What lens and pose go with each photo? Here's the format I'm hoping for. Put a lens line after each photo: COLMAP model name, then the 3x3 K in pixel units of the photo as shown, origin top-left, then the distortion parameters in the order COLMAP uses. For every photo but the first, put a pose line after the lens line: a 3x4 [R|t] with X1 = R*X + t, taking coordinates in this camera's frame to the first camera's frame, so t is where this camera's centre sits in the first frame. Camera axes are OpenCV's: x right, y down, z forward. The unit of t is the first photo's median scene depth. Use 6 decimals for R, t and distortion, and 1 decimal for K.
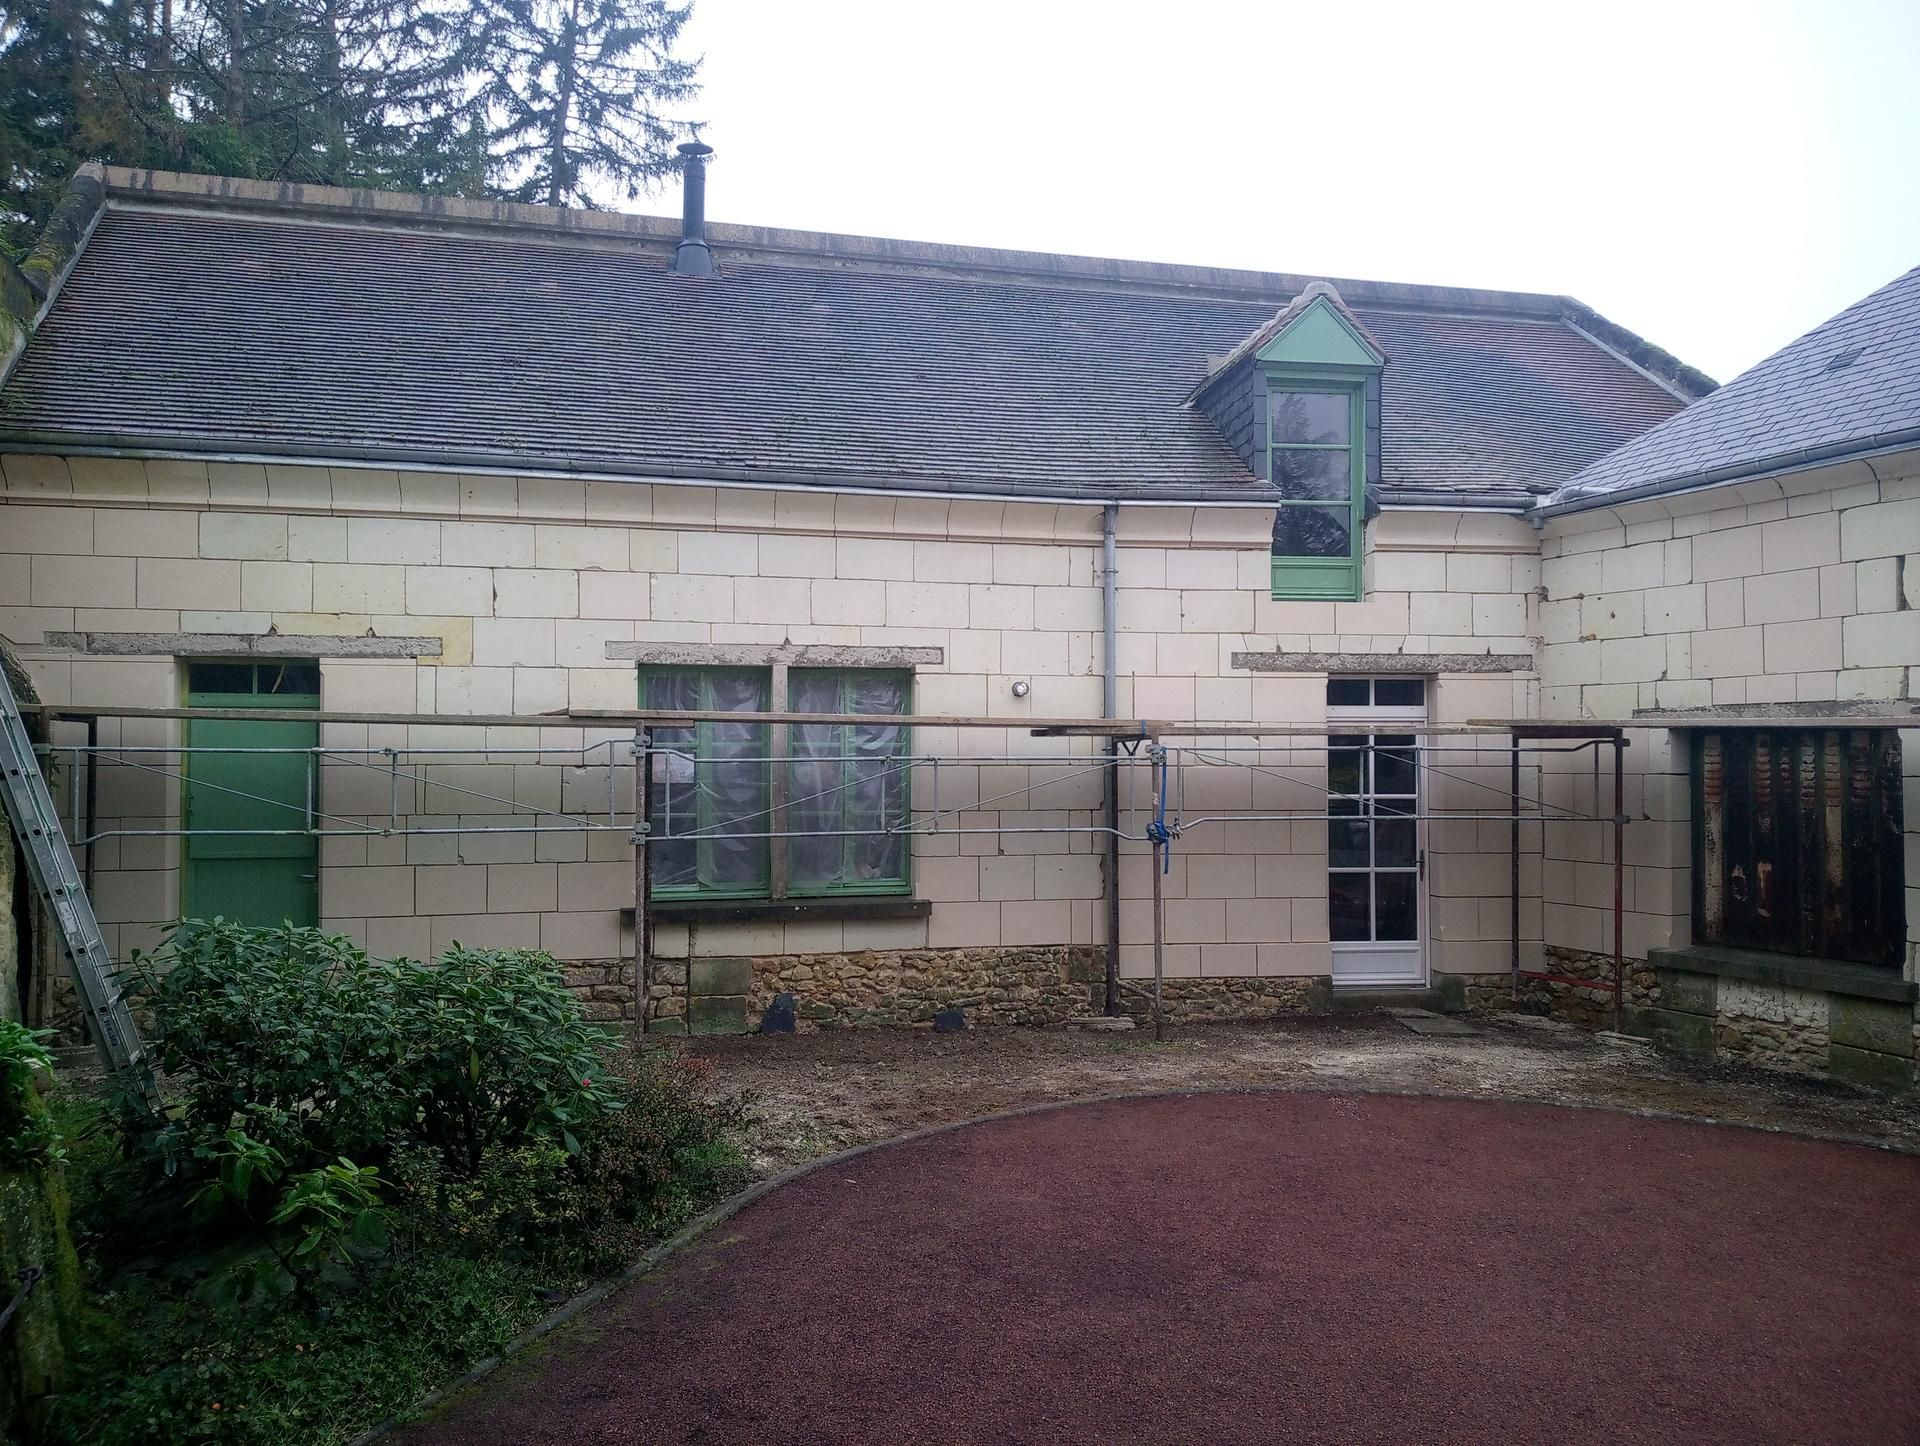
lens RADIAL K [[1498.9, 0, 971.7], [0, 1498.9, 735.2], [0, 0, 1]] dist [0.024975, -0.047317]
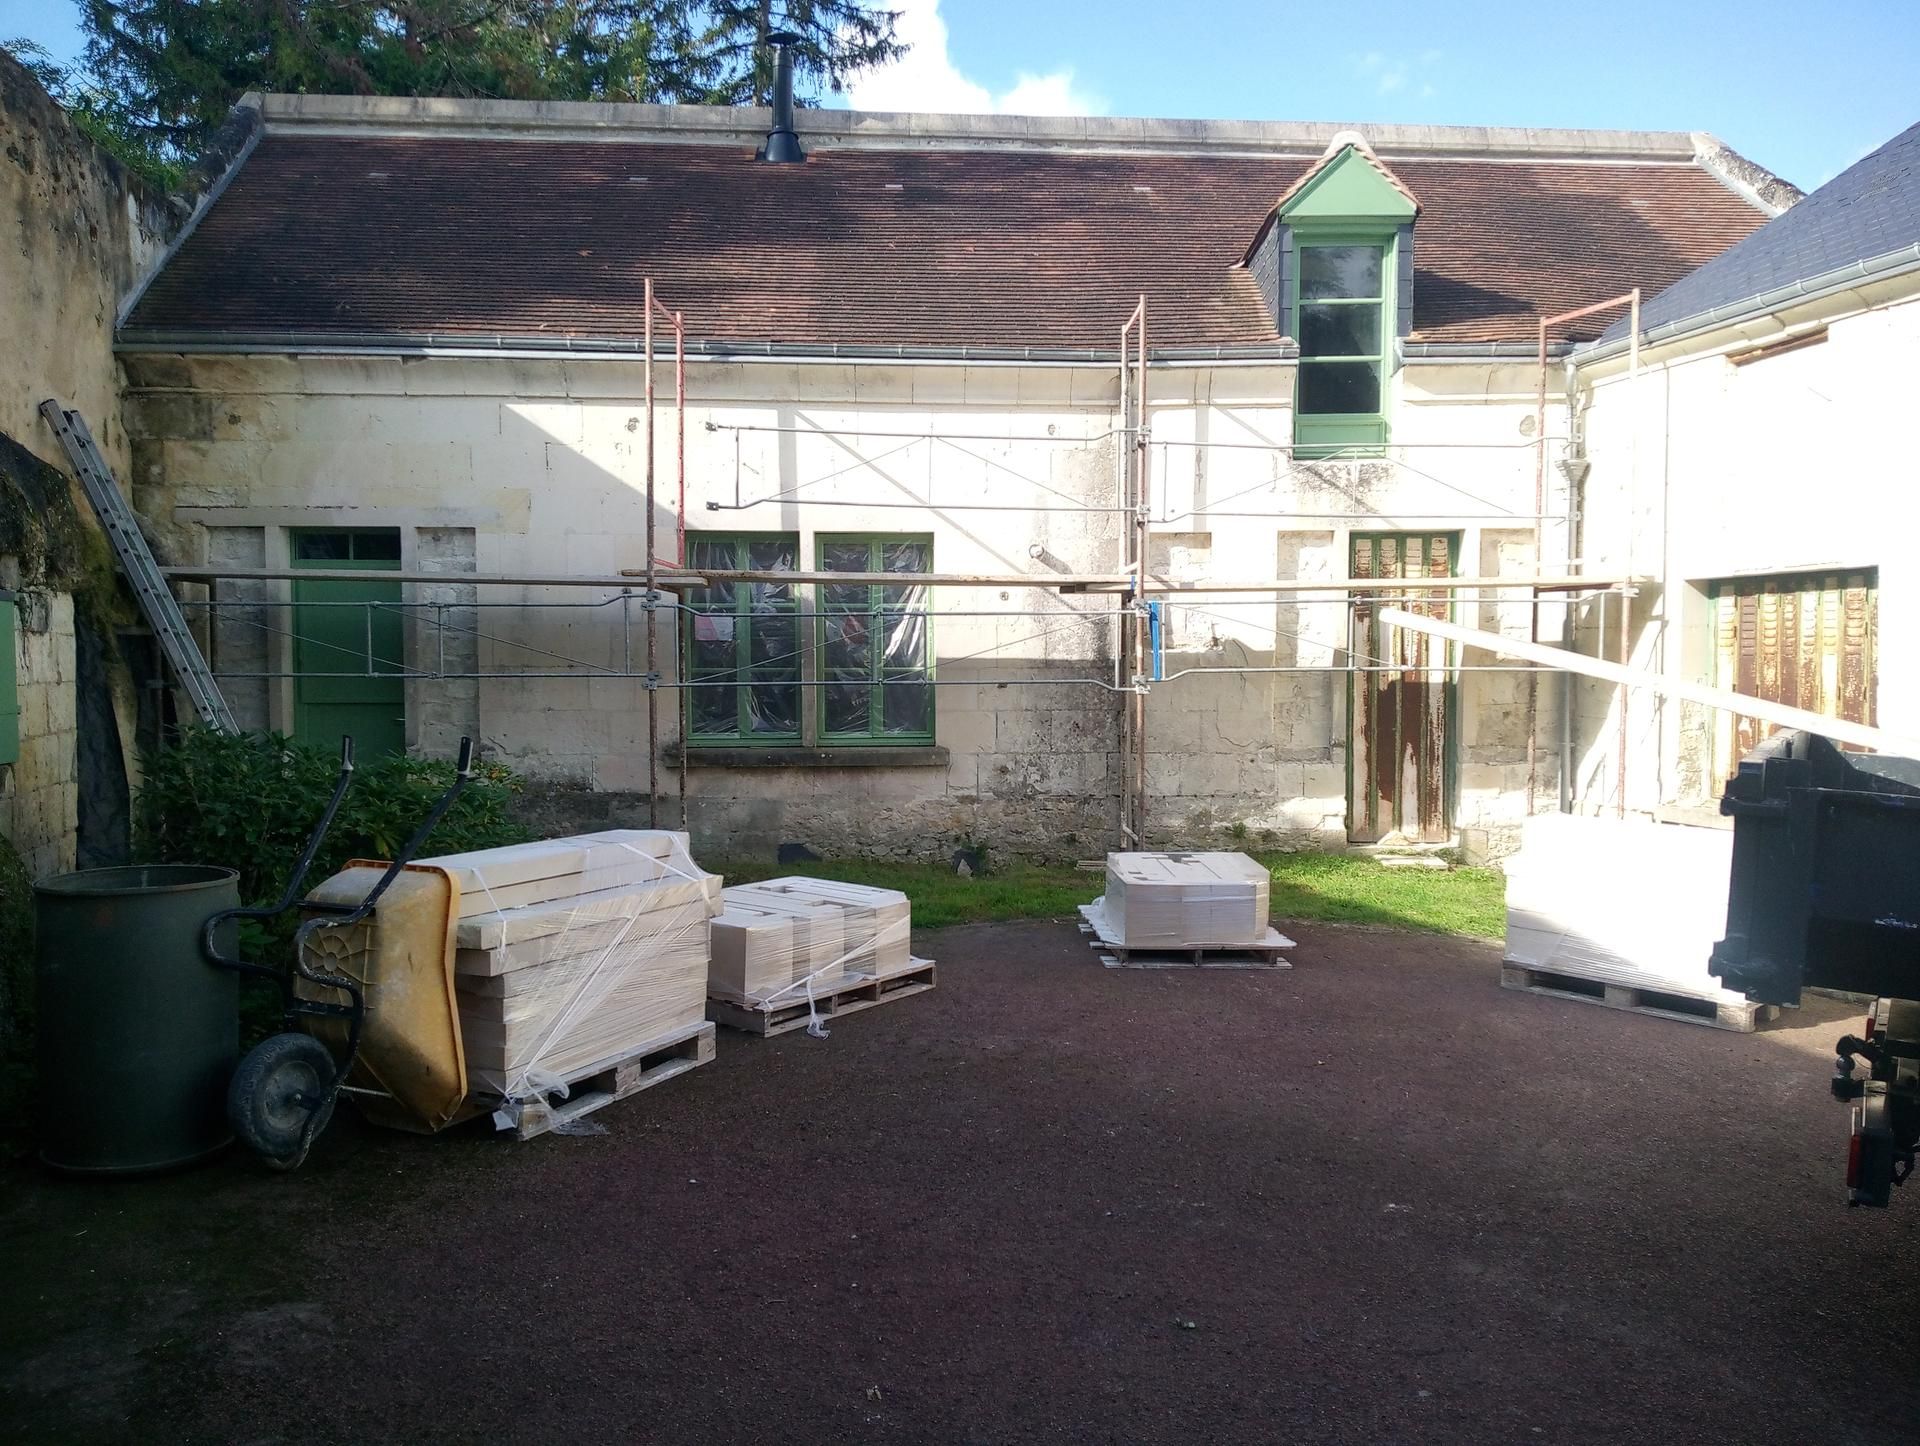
lens RADIAL K [[1498.9, 0, 971.7], [0, 1498.9, 732.9], [0, 0, 1]] dist [0.024975, -0.047317]
pose [[0.984178, 0.008240, -0.176993, 0.167667], [0.003940, 0.997654, 0.068350, 0.024183], [0.177141, -0.067966, 0.981836, -0.041815]]
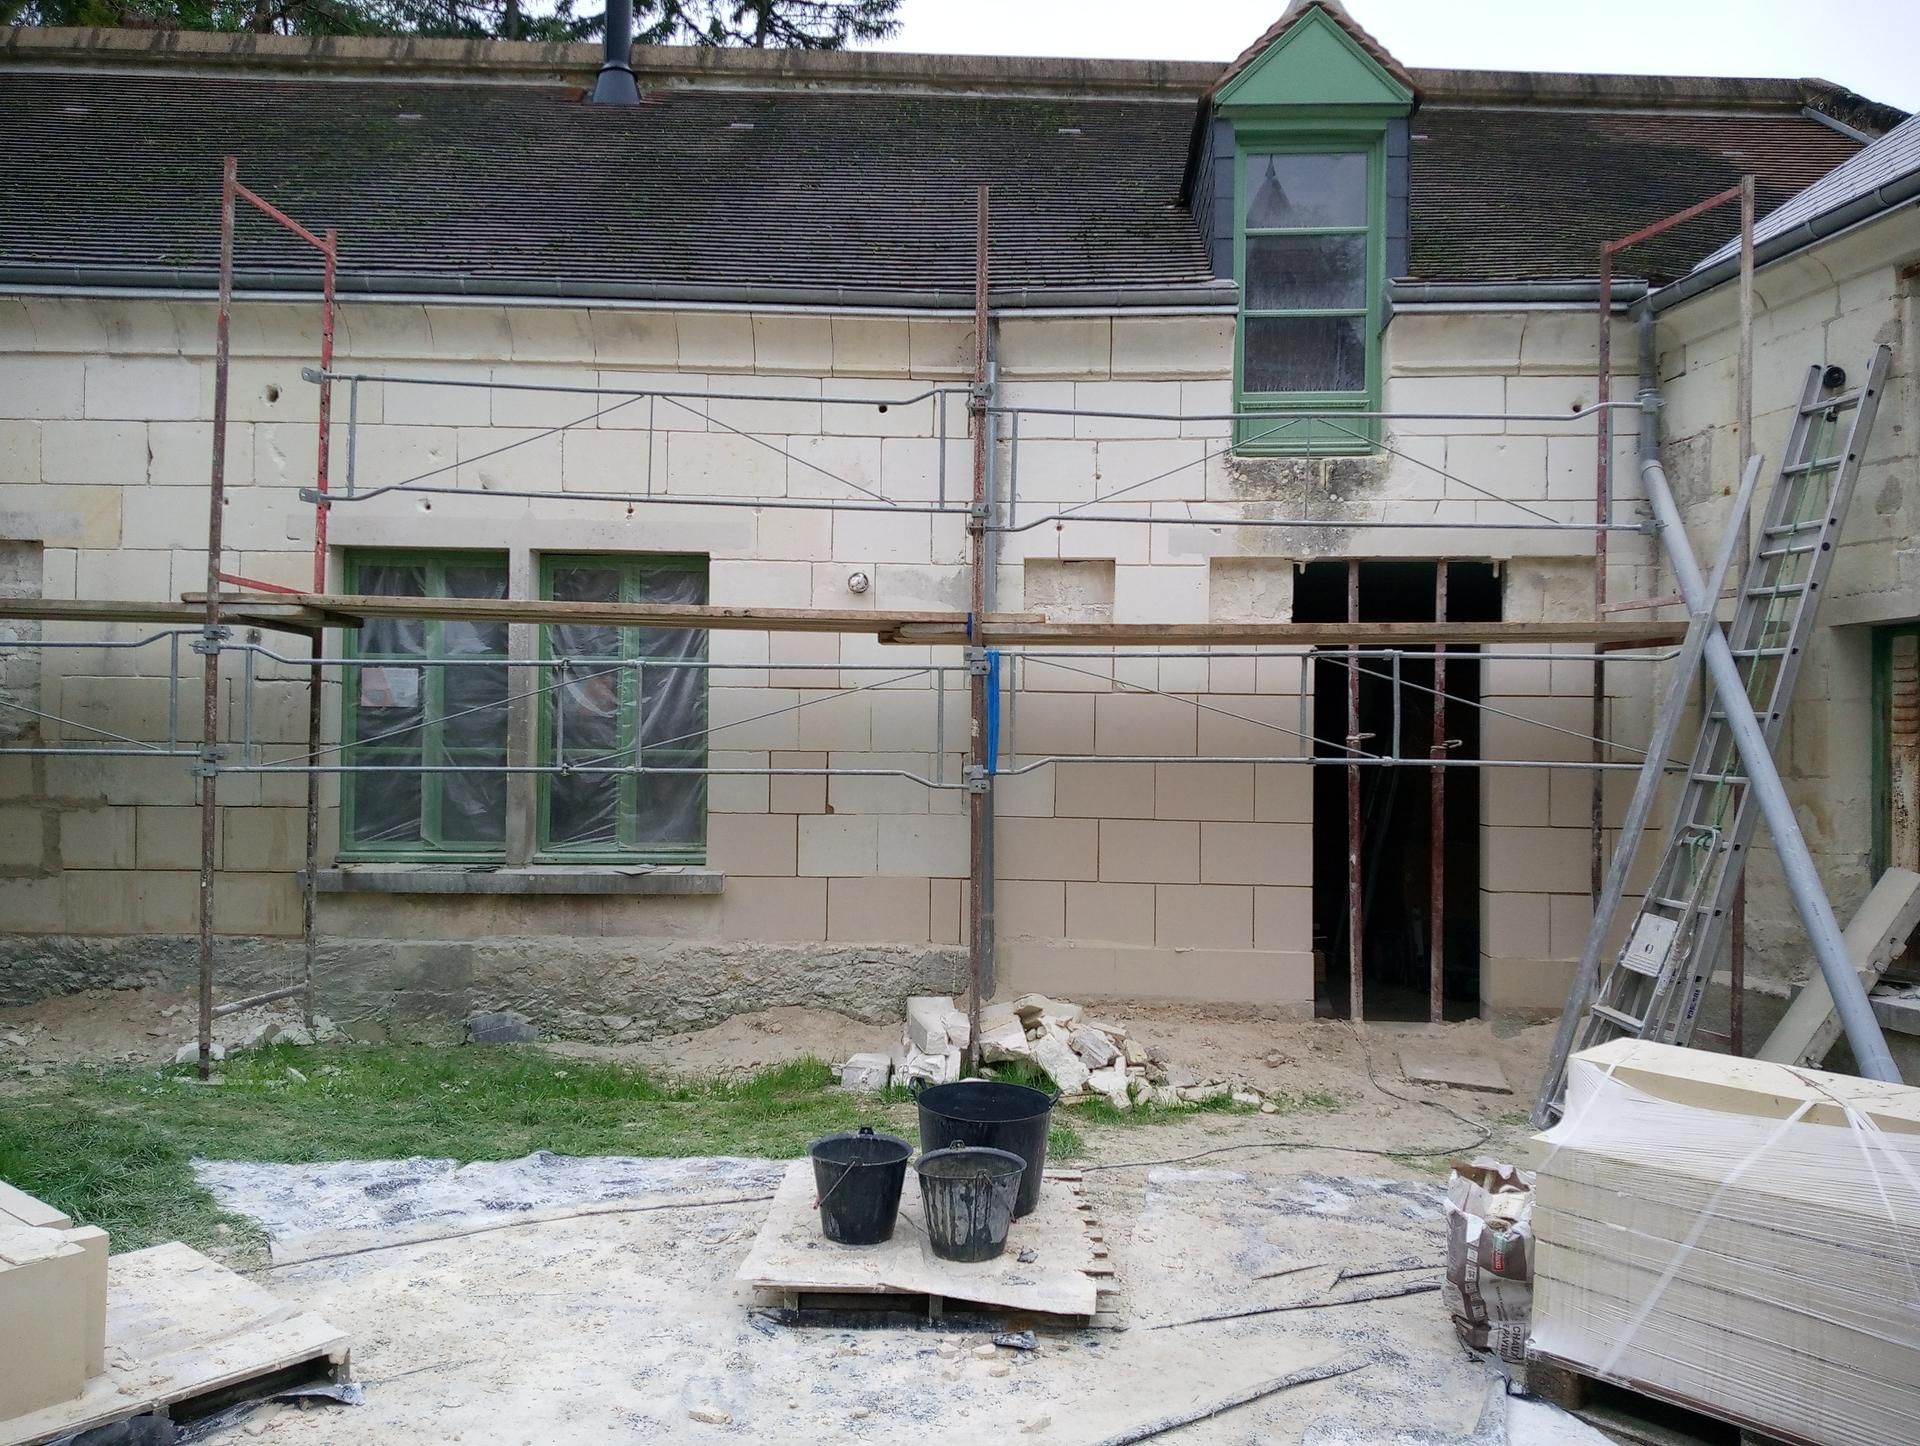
lens RADIAL K [[1498.9, 0, 970.6], [0, 1498.9, 750.1], [0, 0, 1]] dist [0.024975, -0.047317]
pose [[0.977186, 0.013447, -0.211959, 0.229344], [-0.010457, 0.999829, 0.015222, 0.036461], [0.212127, -0.012658, 0.977160, 0.300234]]
